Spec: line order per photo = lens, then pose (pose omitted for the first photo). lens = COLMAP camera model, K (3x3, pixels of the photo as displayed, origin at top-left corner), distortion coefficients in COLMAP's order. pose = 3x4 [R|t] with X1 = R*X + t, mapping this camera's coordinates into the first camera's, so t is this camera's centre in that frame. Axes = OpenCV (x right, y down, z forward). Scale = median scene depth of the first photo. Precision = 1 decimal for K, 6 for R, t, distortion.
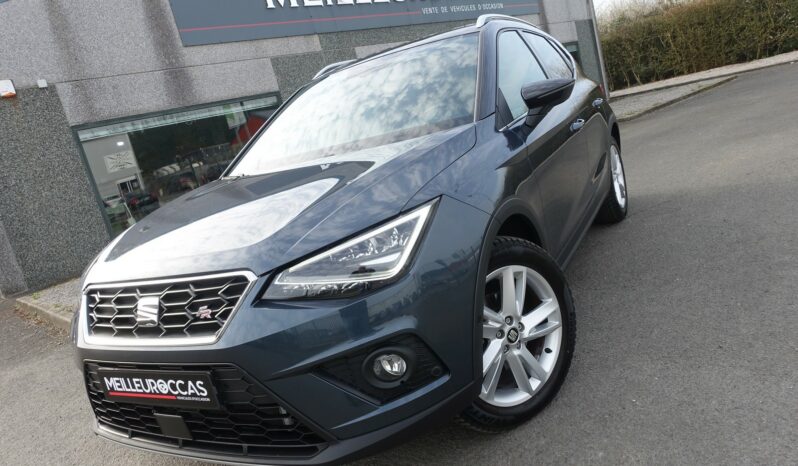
lens RADIAL K [[554.1, 0, 395.3], [0, 554.1, 239.6], [0, 0, 1]] dist [-0.002181, -0.006520]
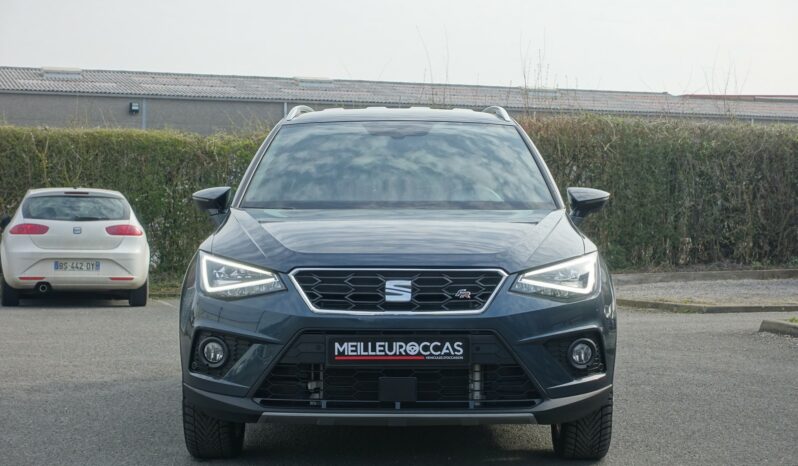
lens RADIAL K [[1542.1, 0, 396.0], [0, 1542.1, 230.7], [0, 0, 1]] dist [0.010799, 0.000000]
pose [[0.848481, 0.228420, 0.477394, -2.224973], [-0.100542, 0.955205, -0.278344, 1.006885], [-0.519588, 0.188171, 0.833439, -1.981631]]
